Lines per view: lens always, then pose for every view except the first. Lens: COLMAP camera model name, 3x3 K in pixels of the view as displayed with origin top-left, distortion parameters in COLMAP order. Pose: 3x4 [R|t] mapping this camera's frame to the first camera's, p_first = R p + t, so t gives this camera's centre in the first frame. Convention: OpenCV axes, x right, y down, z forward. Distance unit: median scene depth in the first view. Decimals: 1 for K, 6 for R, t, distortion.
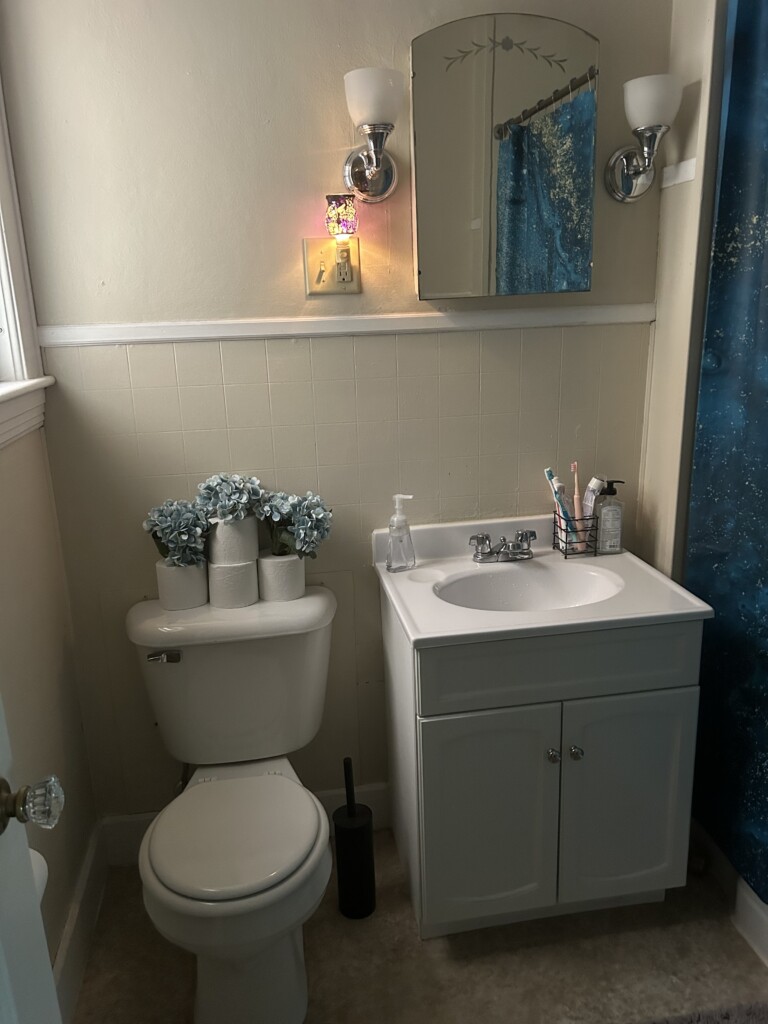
lens RADIAL K [[759.6, 0, 384.0], [0, 759.6, 512.0], [0, 0, 1]] dist [0.047503, -0.040979]
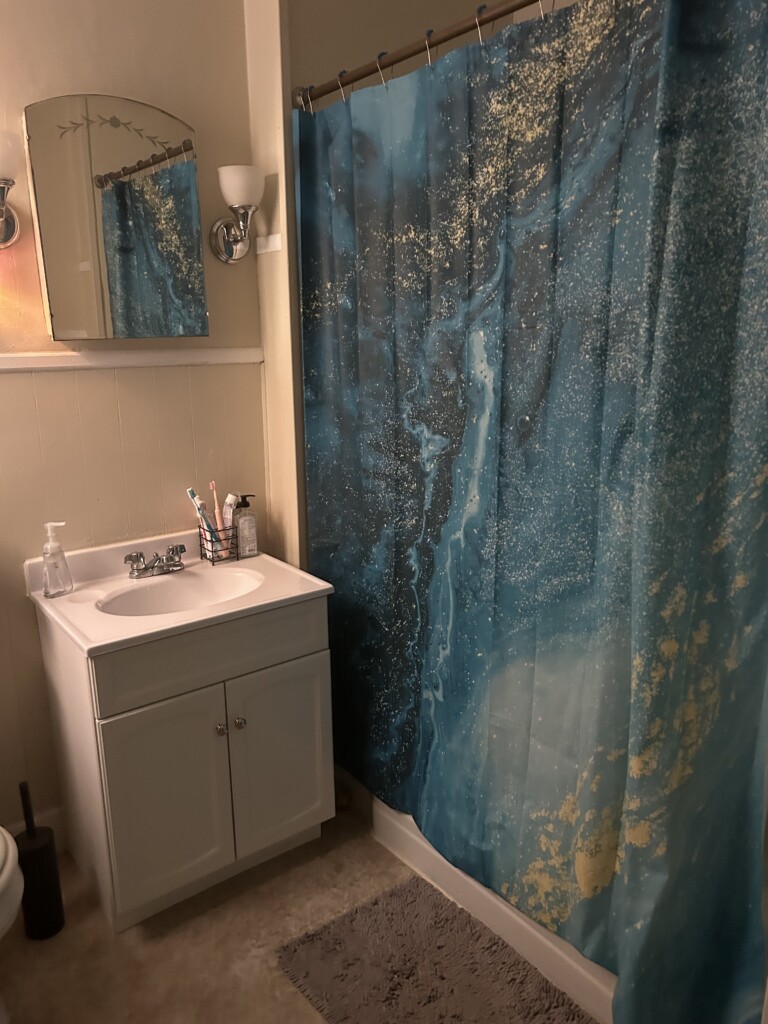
lens RADIAL K [[759.6, 0, 384.0], [0, 759.6, 512.0], [0, 0, 1]] dist [0.047503, -0.040979]
pose [[0.881337, -0.088157, 0.464192, -0.061469], [0.109967, 0.993733, -0.020064, 0.032677], [-0.459514, 0.068729, 0.885507, -0.143523]]
